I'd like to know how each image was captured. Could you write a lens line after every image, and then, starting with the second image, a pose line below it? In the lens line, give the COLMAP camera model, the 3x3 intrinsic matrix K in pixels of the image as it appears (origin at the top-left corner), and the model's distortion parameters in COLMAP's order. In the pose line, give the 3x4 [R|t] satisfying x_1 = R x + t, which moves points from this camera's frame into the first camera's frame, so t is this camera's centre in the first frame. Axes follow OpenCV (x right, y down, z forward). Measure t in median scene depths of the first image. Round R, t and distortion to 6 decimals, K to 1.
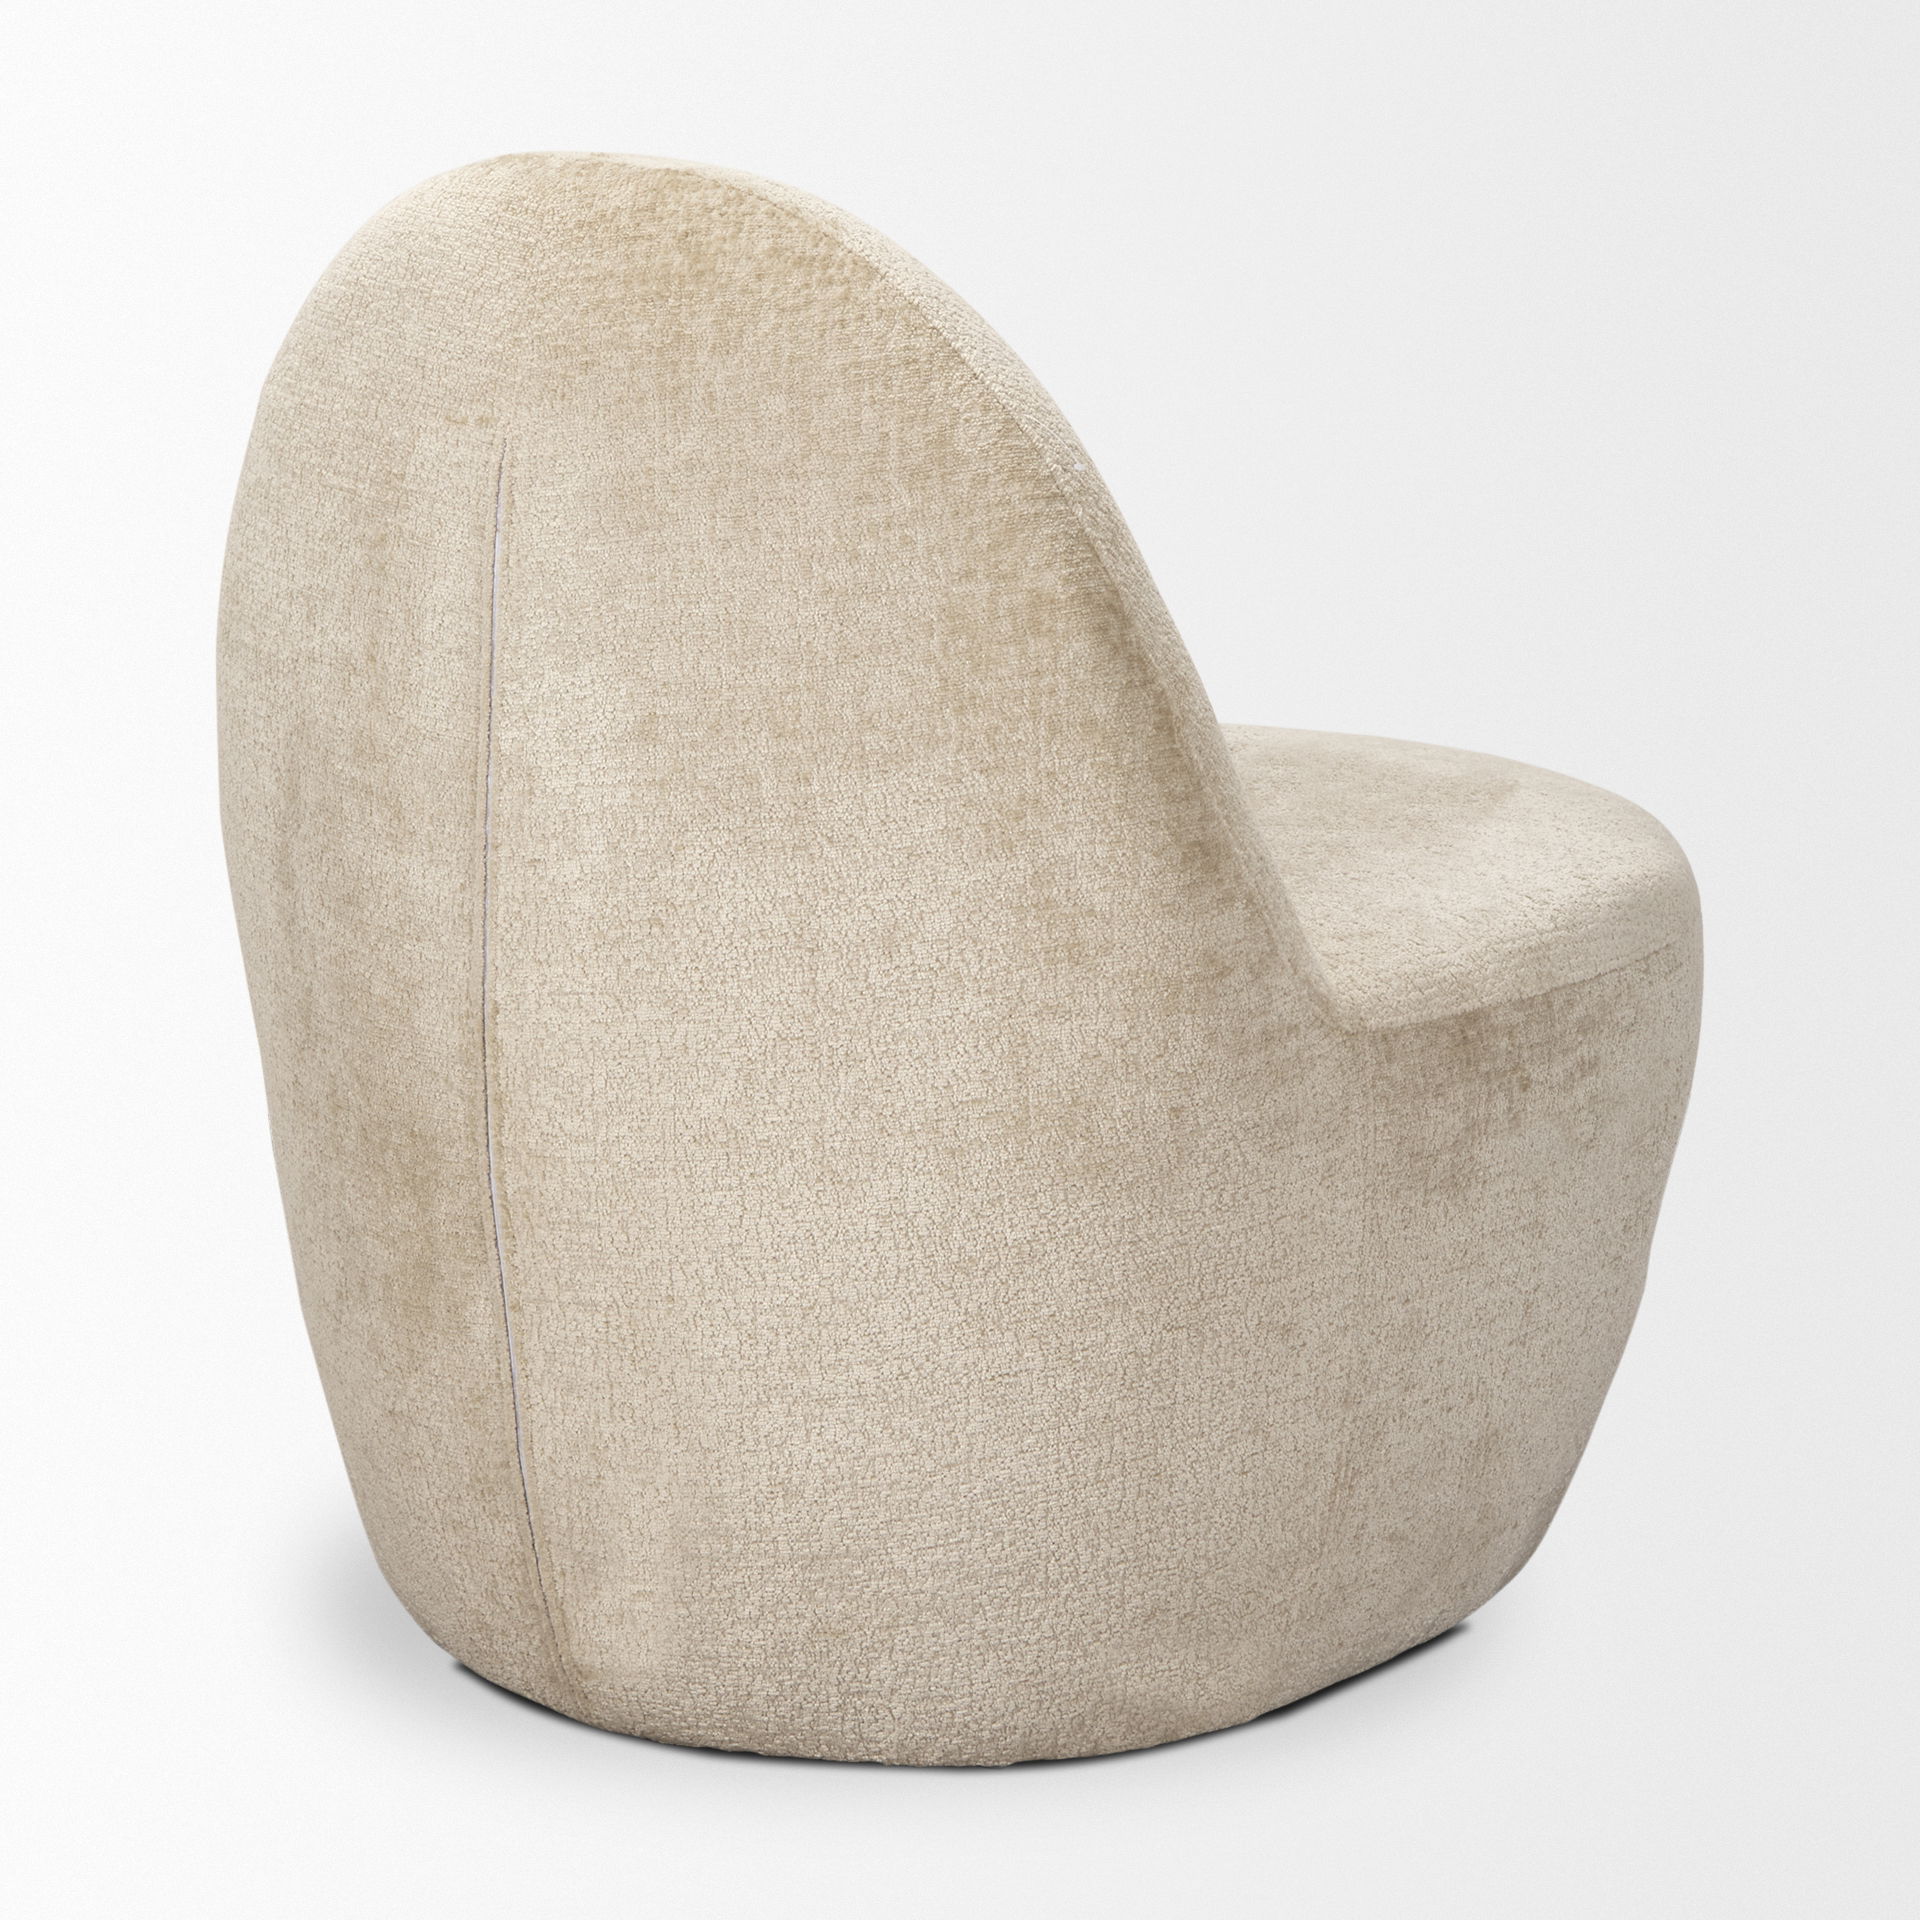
lens RADIAL K [[4893.6, 0, 960.0], [0, 4893.6, 960.0], [0, 0, 1]] dist [-0.044296, 0.712645]
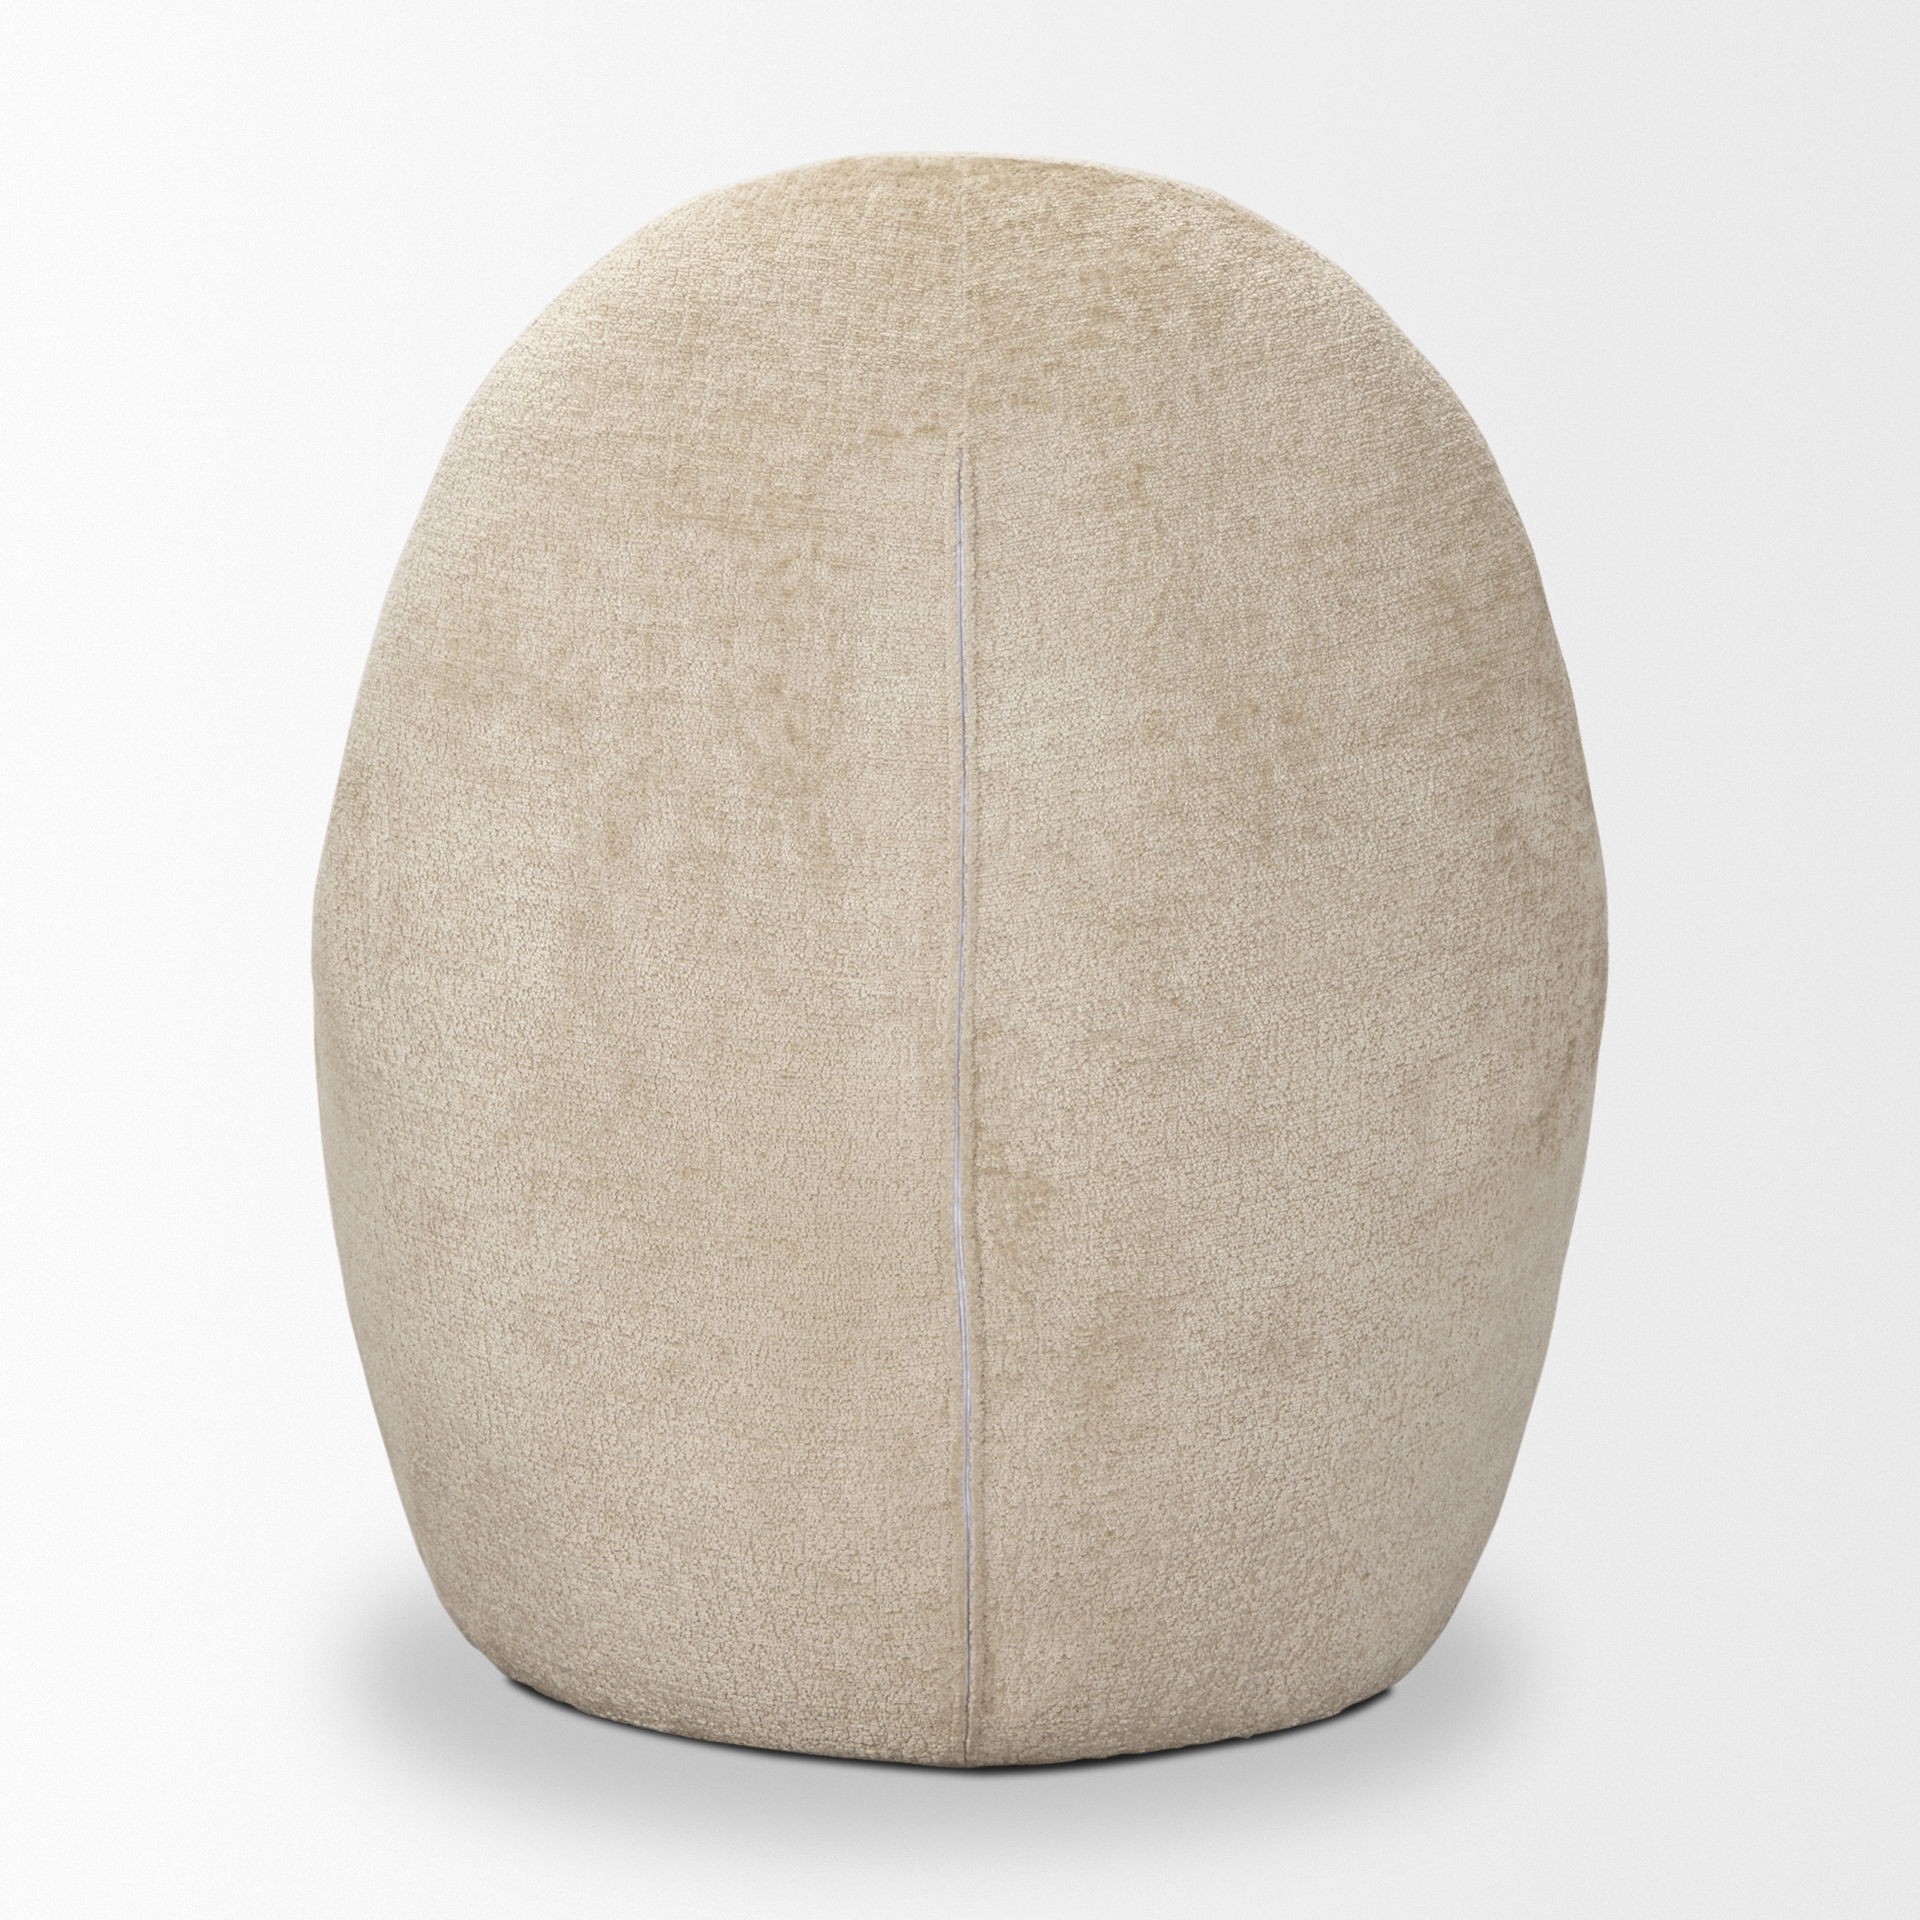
lens RADIAL K [[4893.6, 0, 960.0], [0, 4893.6, 960.0], [0, 0, 1]] dist [-0.044296, 0.712645]
pose [[0.831984, -0.120208, 0.541621, -0.632744], [0.123695, 0.991863, 0.030127, -0.034907], [-0.540835, 0.041931, 0.840083, 0.187406]]
